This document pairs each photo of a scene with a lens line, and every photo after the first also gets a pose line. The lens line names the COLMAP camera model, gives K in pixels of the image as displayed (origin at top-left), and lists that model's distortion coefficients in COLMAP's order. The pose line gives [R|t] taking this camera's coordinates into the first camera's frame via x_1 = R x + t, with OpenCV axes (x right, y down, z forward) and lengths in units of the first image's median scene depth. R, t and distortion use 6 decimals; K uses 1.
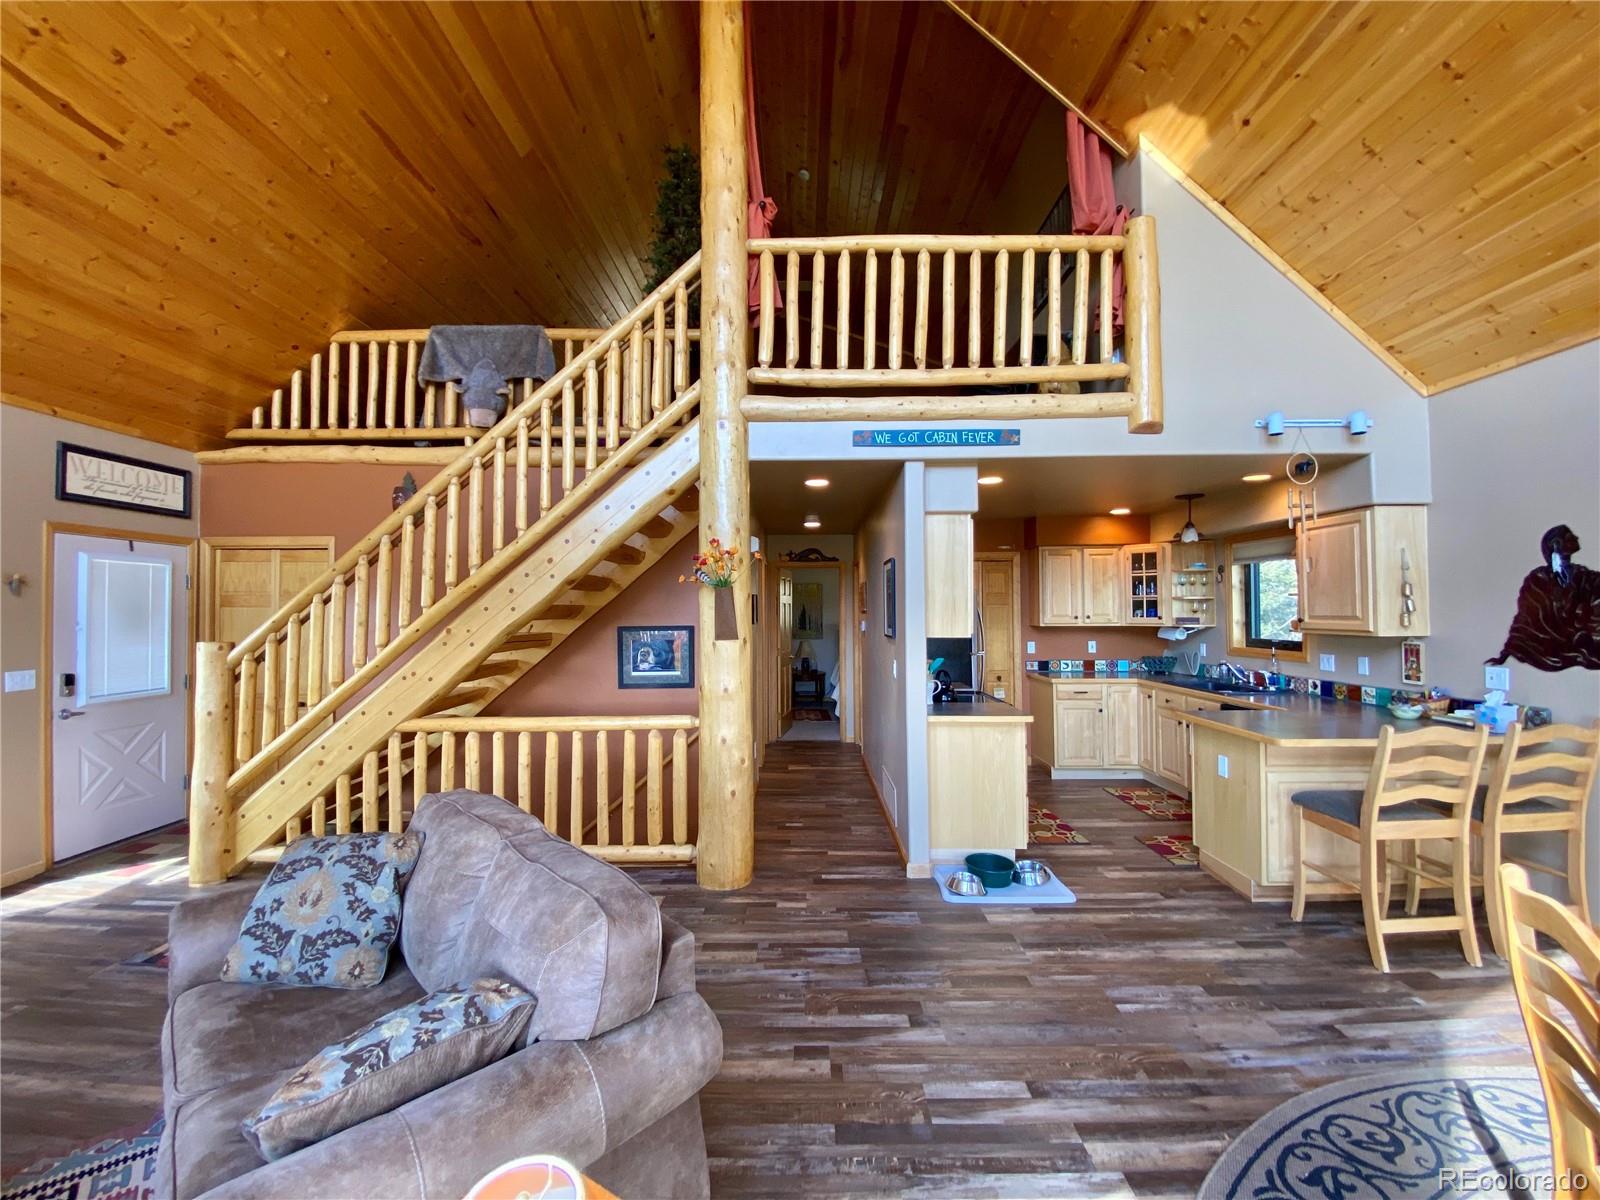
lens RADIAL K [[653.6, 0, 794.1], [0, 653.6, 594.3], [0, 0, 1]] dist [0.013226, -0.015295]
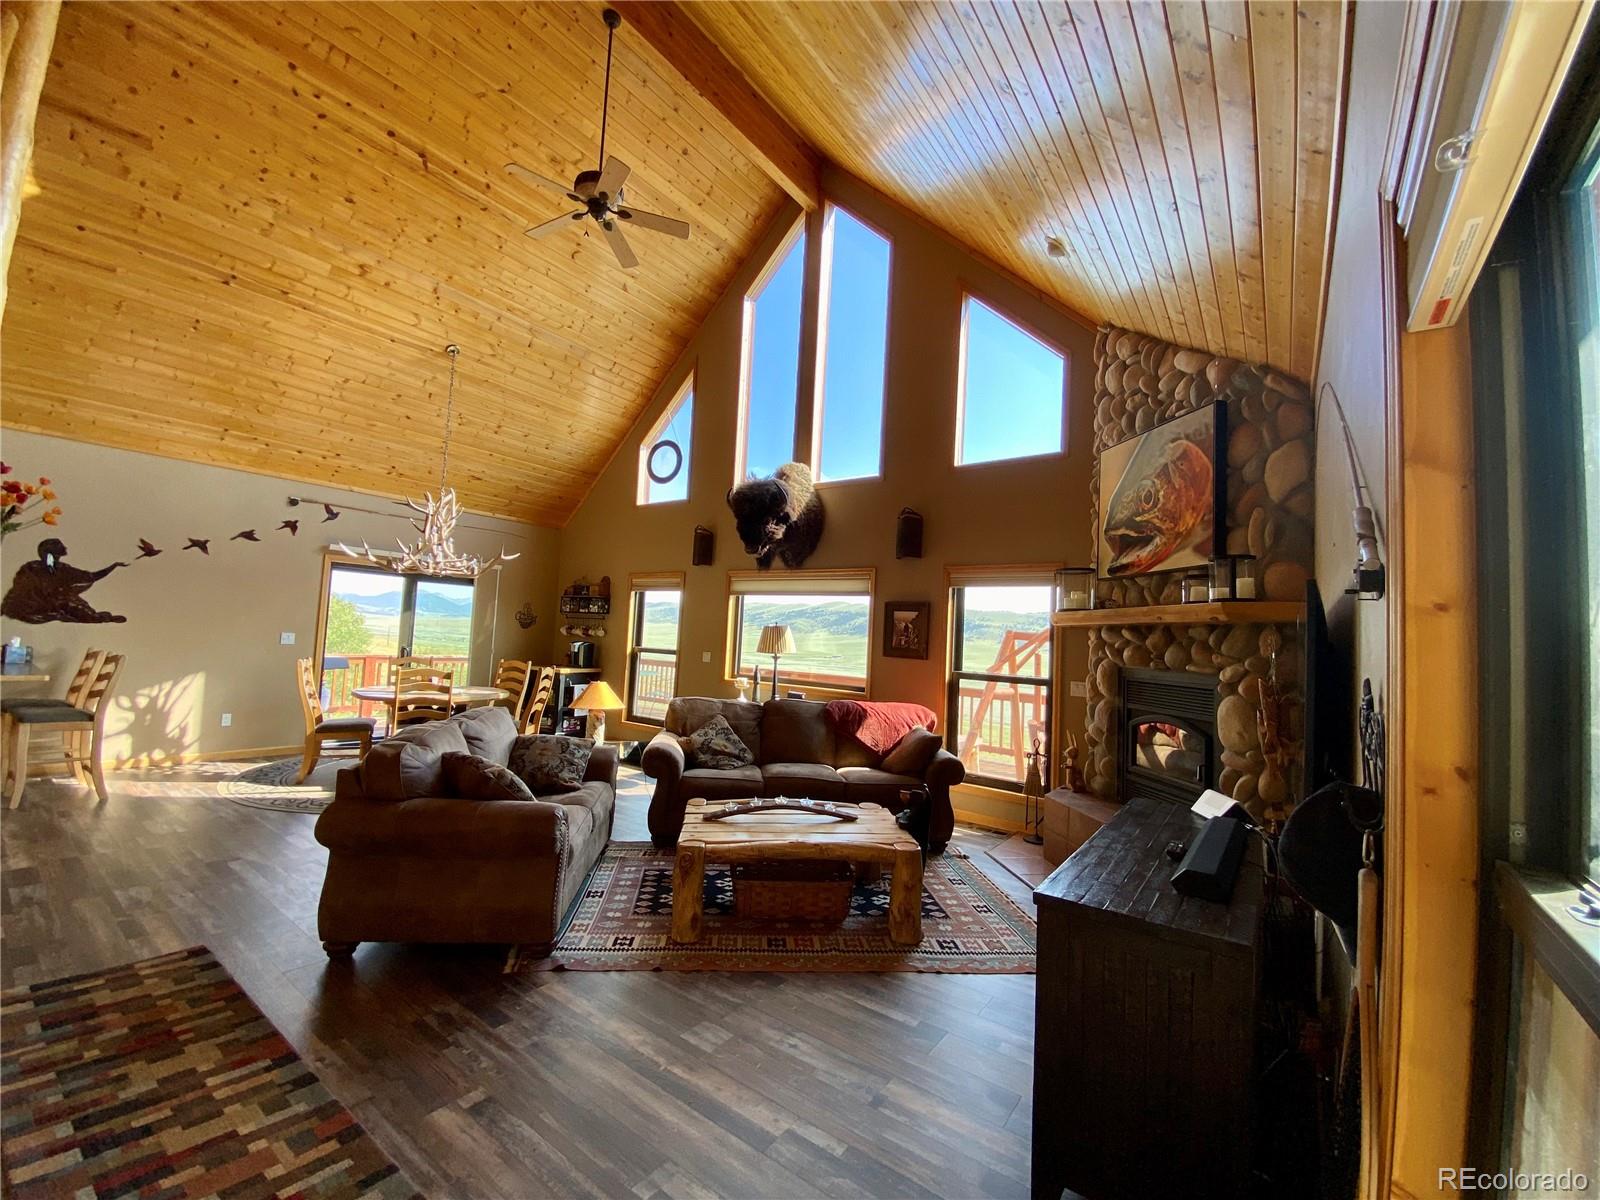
lens RADIAL K [[653.6, 0, 794.1], [0, 653.6, 594.3], [0, 0, 1]] dist [0.013226, -0.015295]
pose [[-0.807985, 0.004340, 0.589187, -1.146865], [-0.058189, 0.994497, -0.087123, 0.061725], [-0.586323, -0.104679, -0.803286, 0.990679]]
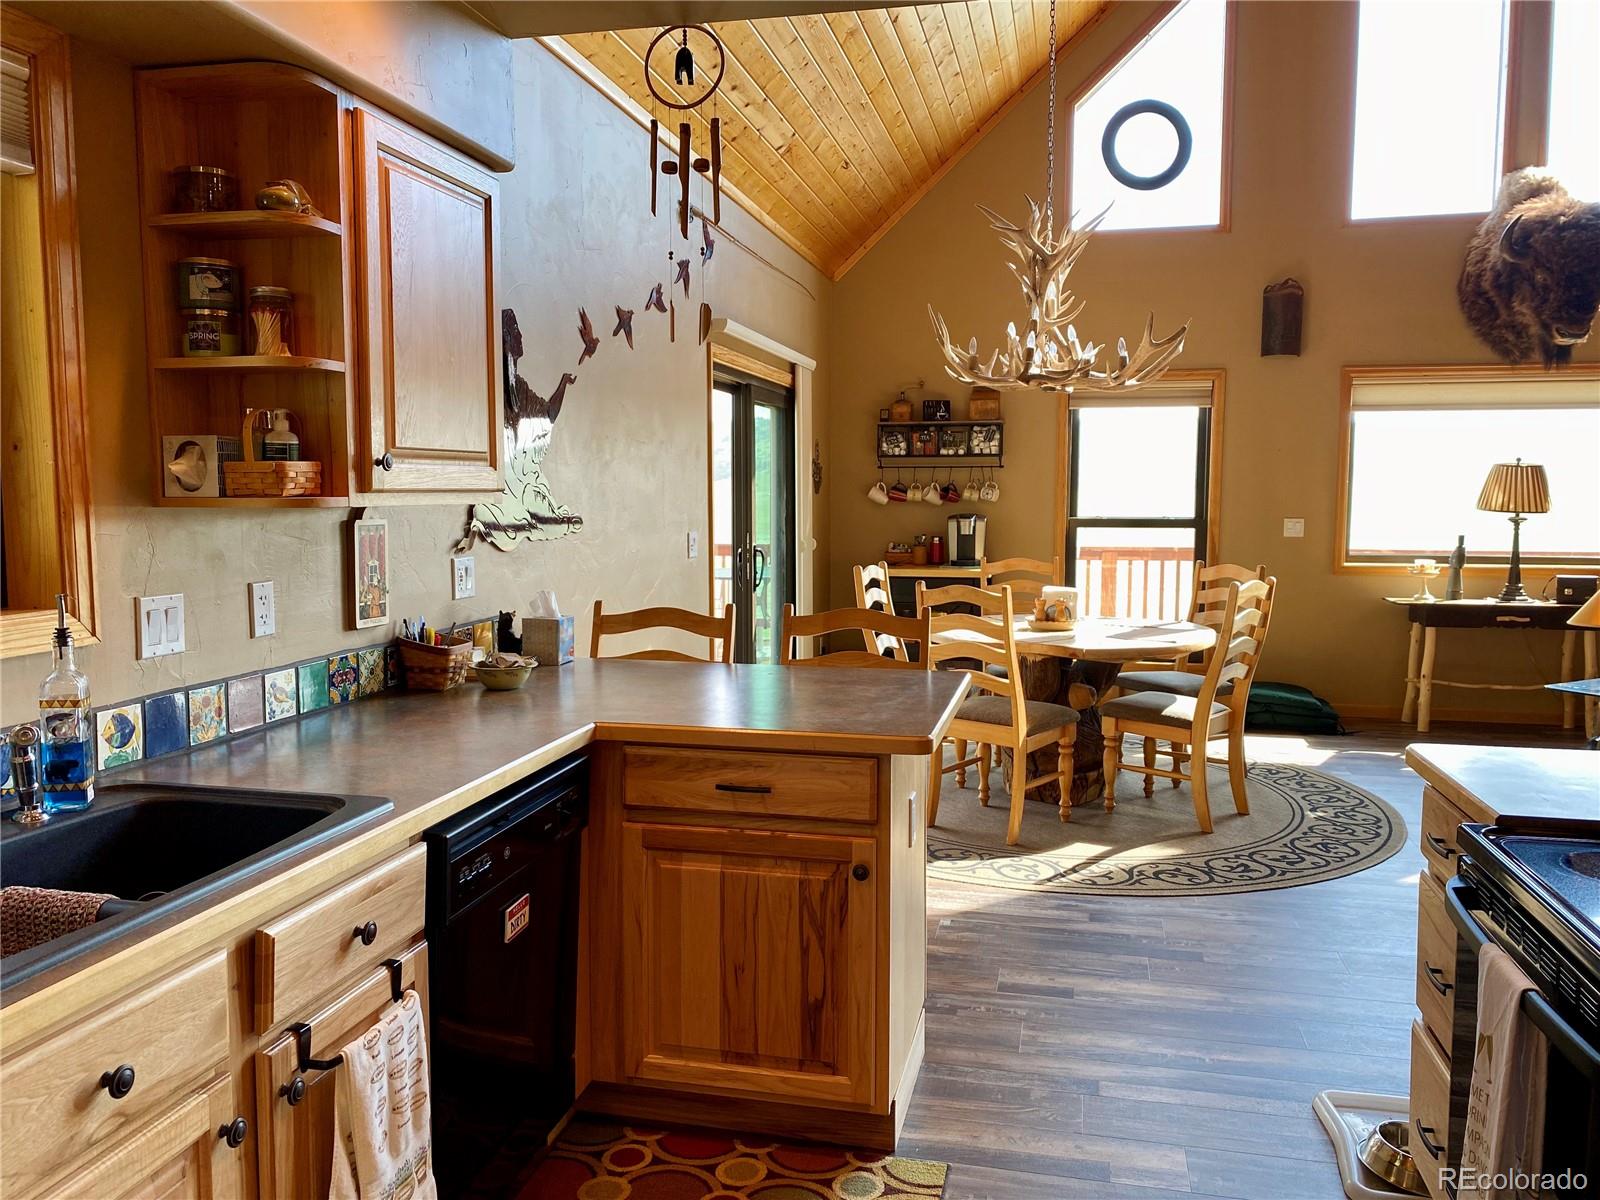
lens RADIAL K [[1233.0, 0, 800.0], [0, 1233.0, 600.0], [0, 0, 1]] dist [0.001886, -0.002662]
pose [[-0.977224, -0.011231, 0.211913, 0.540279], [0.003206, 0.997703, 0.067660, 0.072682], [-0.212187, 0.066798, -0.974944, 1.680281]]
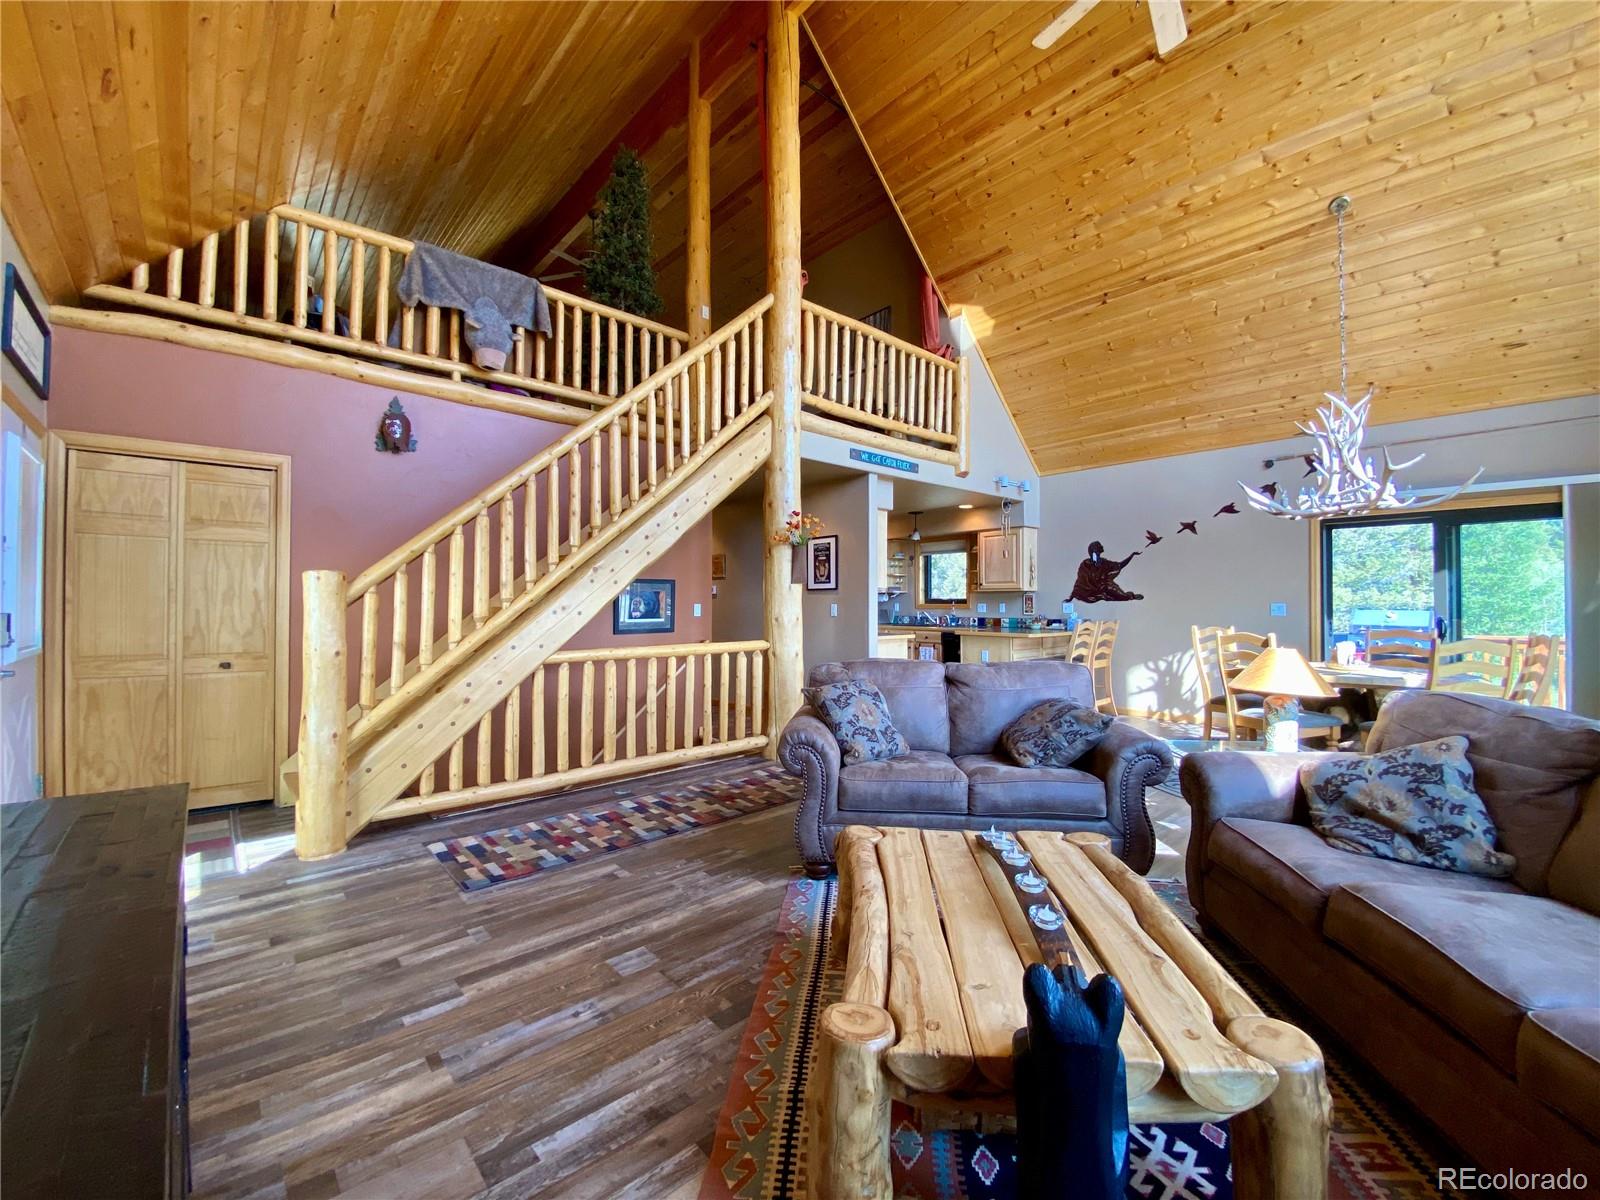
lens RADIAL K [[652.2, 0, 795.8], [0, 652.2, 593.4], [0, 0, 1]] dist [0.039786, -0.032540]
pose [[0.741035, 0.016974, 0.671252, -1.011745], [-0.019354, 0.999805, -0.003916, 0.094009], [-0.671188, -0.010090, 0.741219, -0.037891]]
